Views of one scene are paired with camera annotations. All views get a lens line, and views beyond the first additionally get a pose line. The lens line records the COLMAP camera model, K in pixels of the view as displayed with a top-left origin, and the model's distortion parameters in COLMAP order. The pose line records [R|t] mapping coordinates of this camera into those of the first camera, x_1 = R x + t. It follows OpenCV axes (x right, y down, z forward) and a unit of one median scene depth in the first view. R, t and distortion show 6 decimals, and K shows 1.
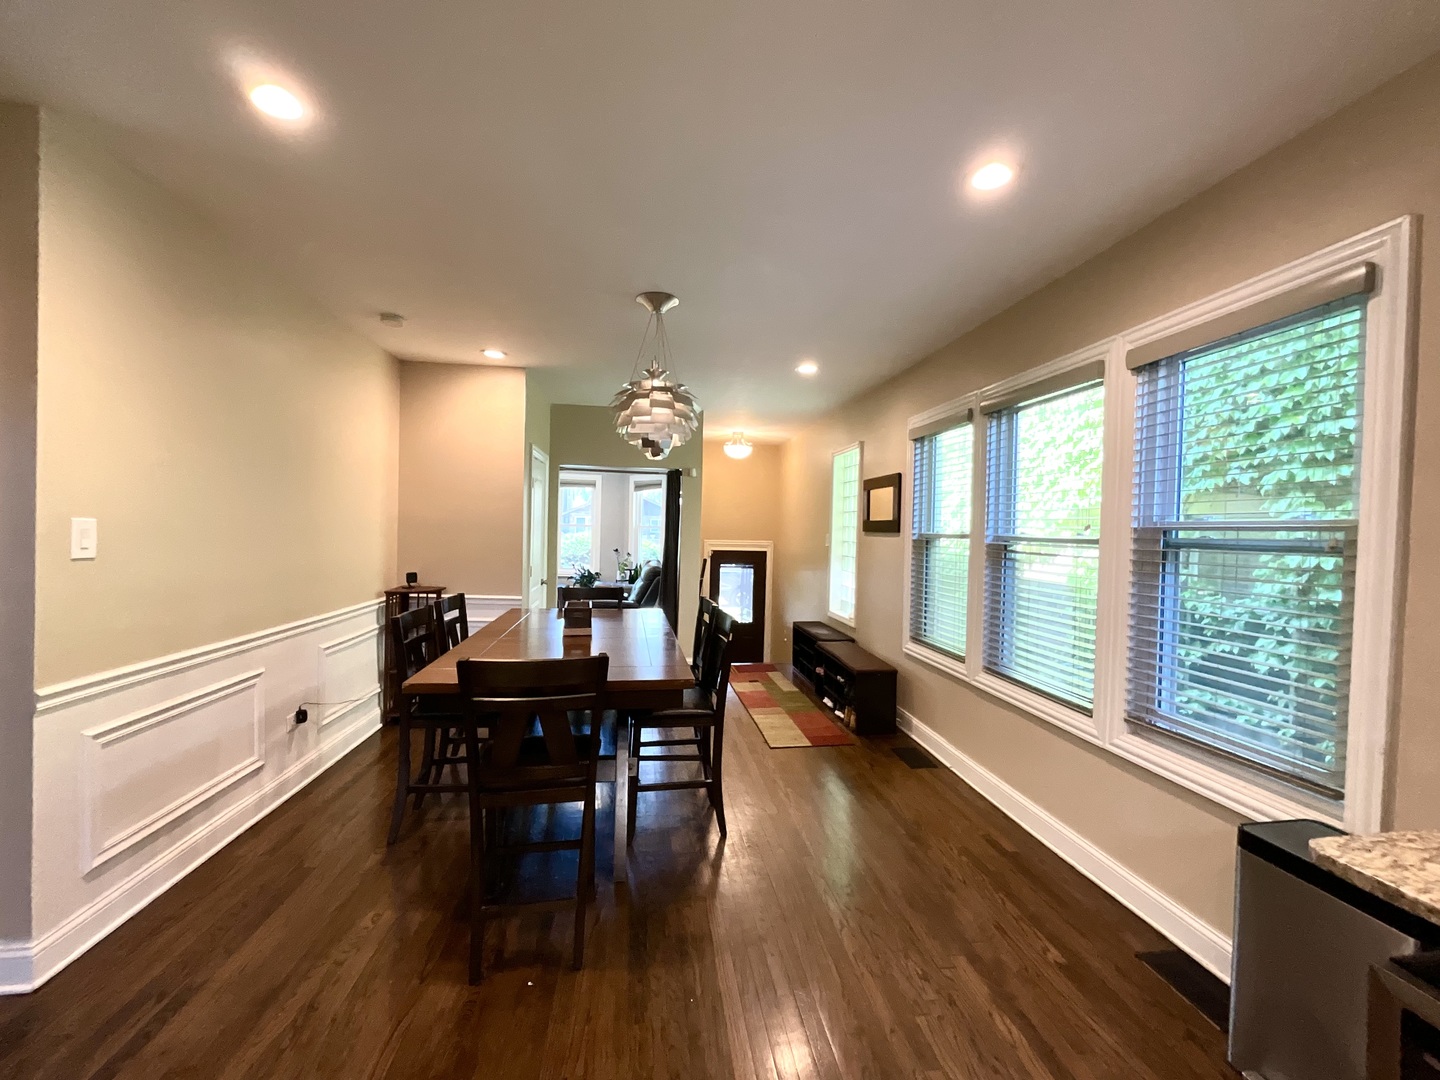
lens RADIAL K [[584.8, 0, 724.1], [0, 584.8, 540.6], [0, 0, 1]] dist [0.000453, -0.000169]
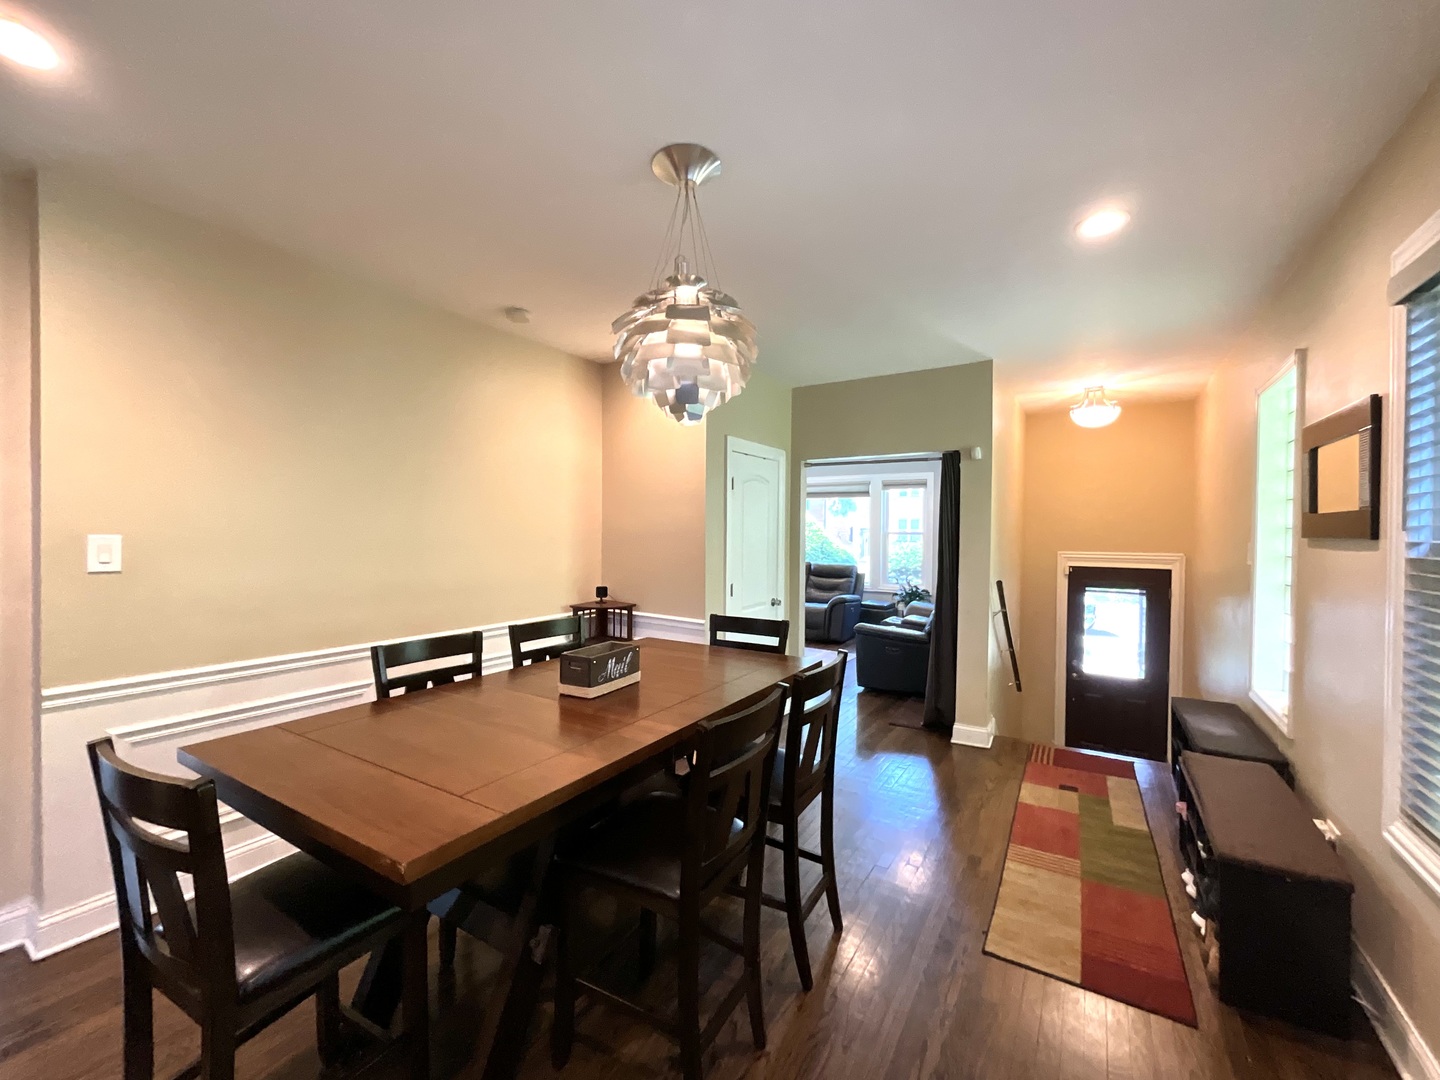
lens RADIAL K [[584.8, 0, 724.2], [0, 584.8, 539.6], [0, 0, 1]] dist [0.000453, -0.000169]
pose [[0.764539, -0.007914, -0.644529, 0.208563], [-0.001973, 0.999891, -0.014618, -0.006836], [0.644574, 0.012448, 0.764440, 0.380856]]
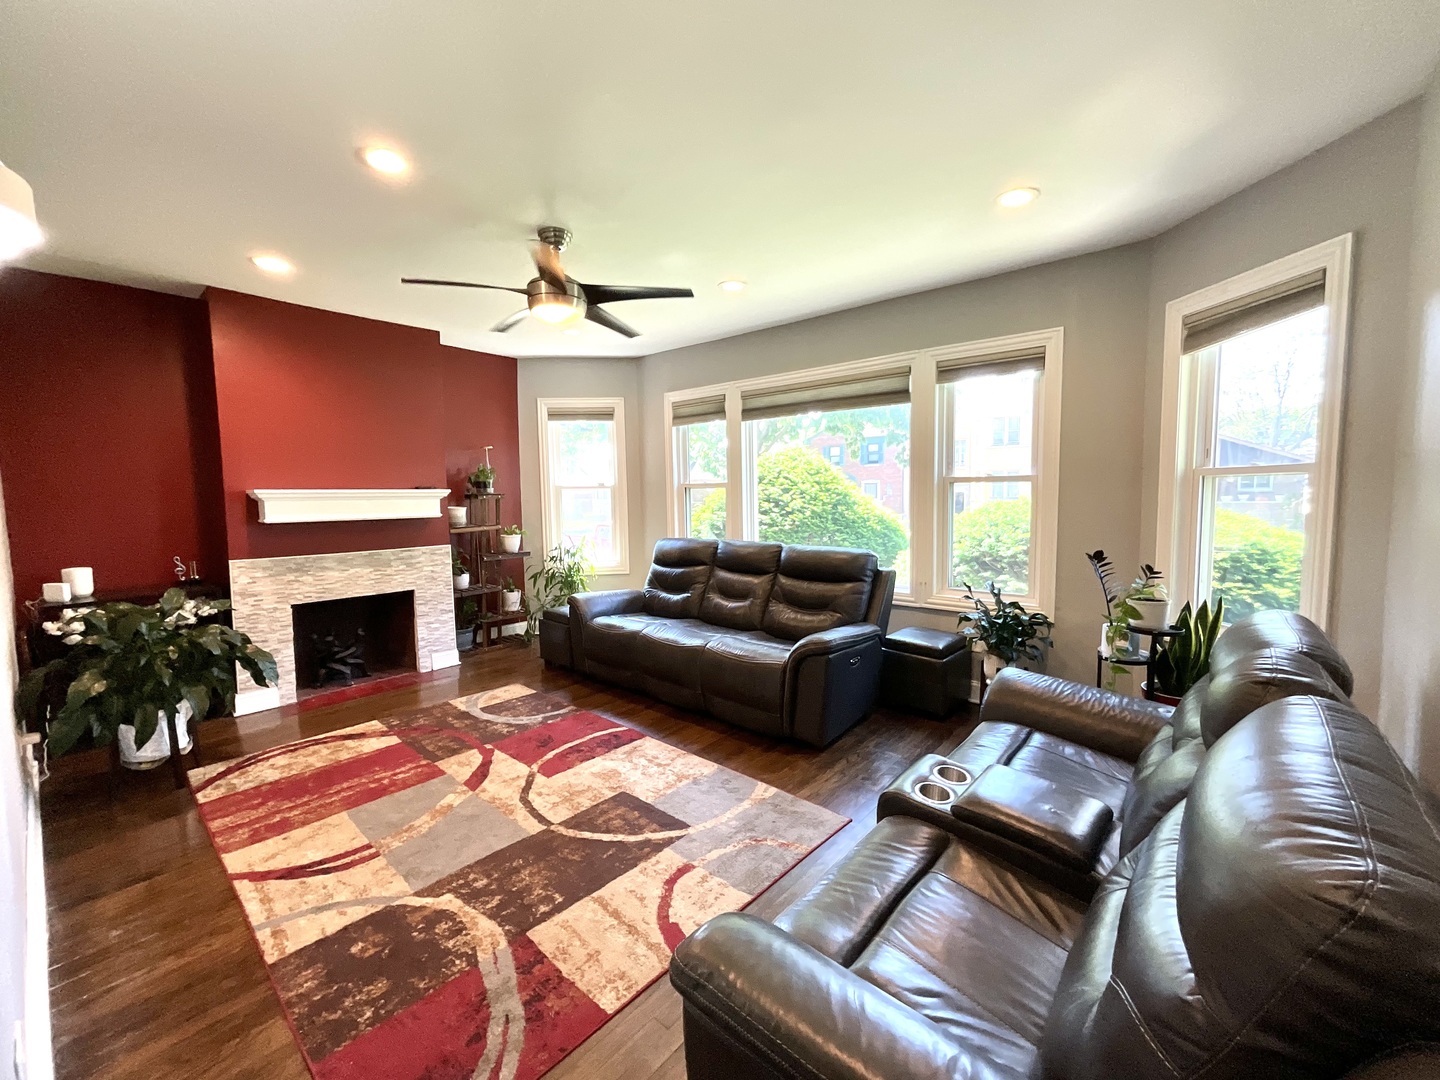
lens RADIAL K [[584.8, 0, 718.9], [0, 584.8, 534.7], [0, 0, 1]] dist [0.000453, -0.000169]
pose [[0.657371, 0.020048, -0.753300, -0.180352], [0.017858, 0.998951, 0.042169, -0.018626], [0.753356, -0.041173, 0.656323, 1.345700]]
